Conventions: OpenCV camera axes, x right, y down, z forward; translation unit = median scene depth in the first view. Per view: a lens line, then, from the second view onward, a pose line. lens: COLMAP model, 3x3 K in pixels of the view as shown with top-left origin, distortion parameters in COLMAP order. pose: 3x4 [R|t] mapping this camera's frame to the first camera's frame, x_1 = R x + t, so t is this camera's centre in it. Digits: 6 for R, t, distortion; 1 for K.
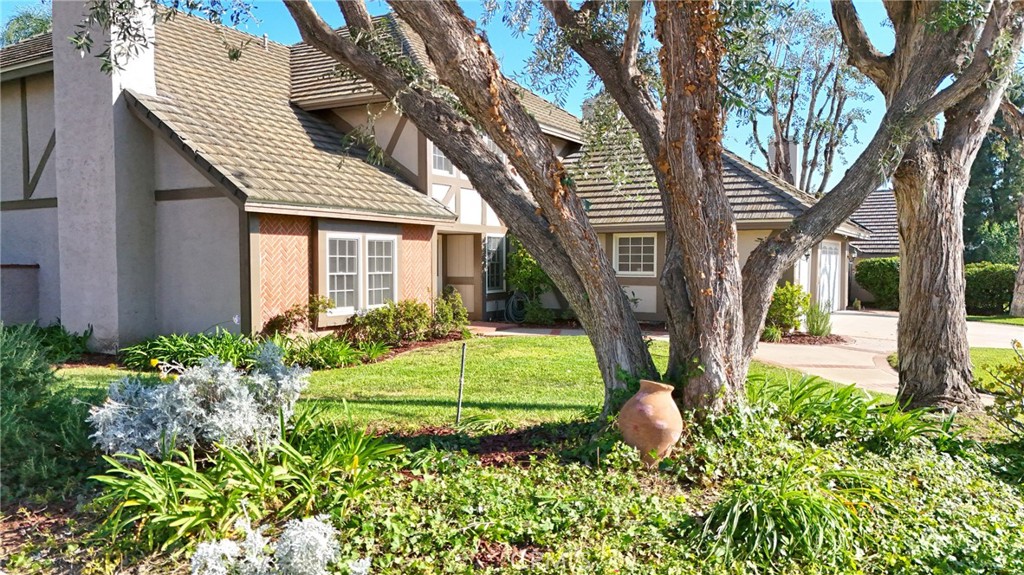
lens RADIAL K [[754.0, 0, 517.3], [0, 754.0, 288.2], [0, 0, 1]] dist [0.090178, -0.113512]
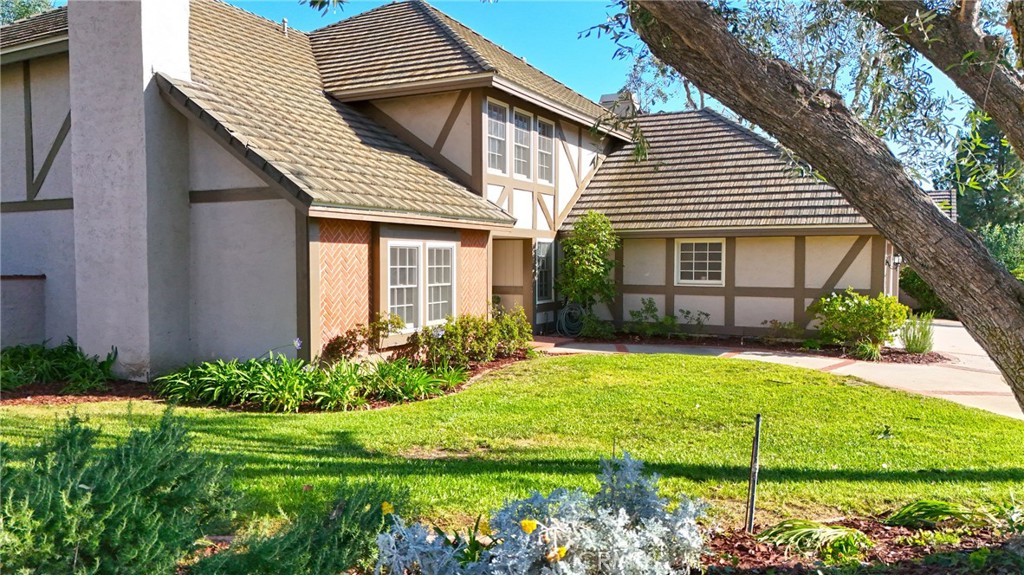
lens RADIAL K [[754.0, 0, 517.3], [0, 754.0, 288.2], [0, 0, 1]] dist [0.090178, -0.113512]
pose [[0.999442, -0.000625, 0.033381, -0.127198], [0.000596, 0.999999, 0.000864, -0.017760], [-0.033382, -0.000844, 0.999442, 0.119870]]
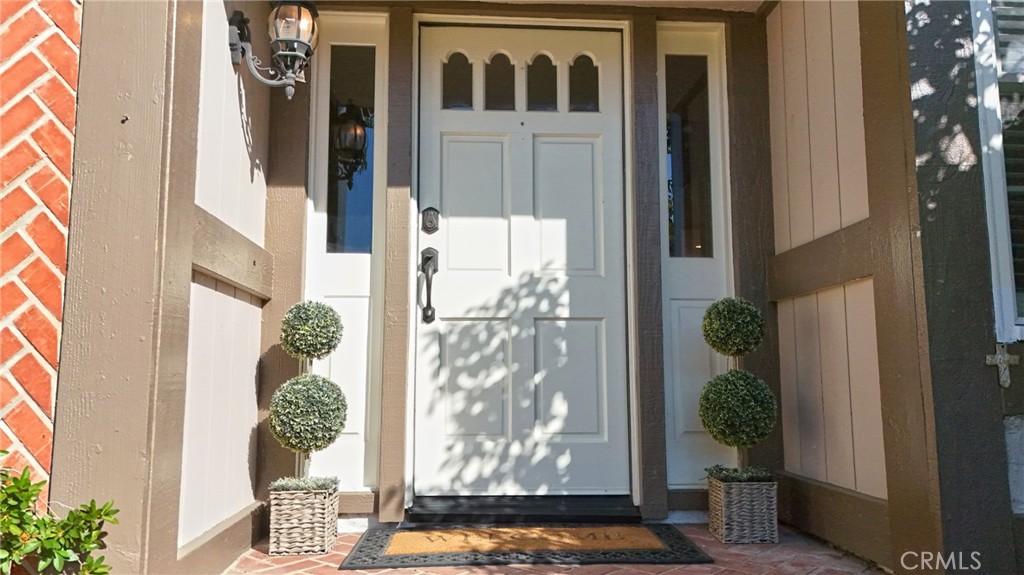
lens RADIAL K [[754.0, 0, 517.3], [0, 754.0, 288.2], [0, 0, 1]] dist [0.090178, -0.113512]
pose [[0.551149, -0.102956, -0.828031, 0.020041], [-0.028716, 0.989430, -0.142138, 0.023504], [0.833913, 0.102117, 0.542367, 1.174344]]
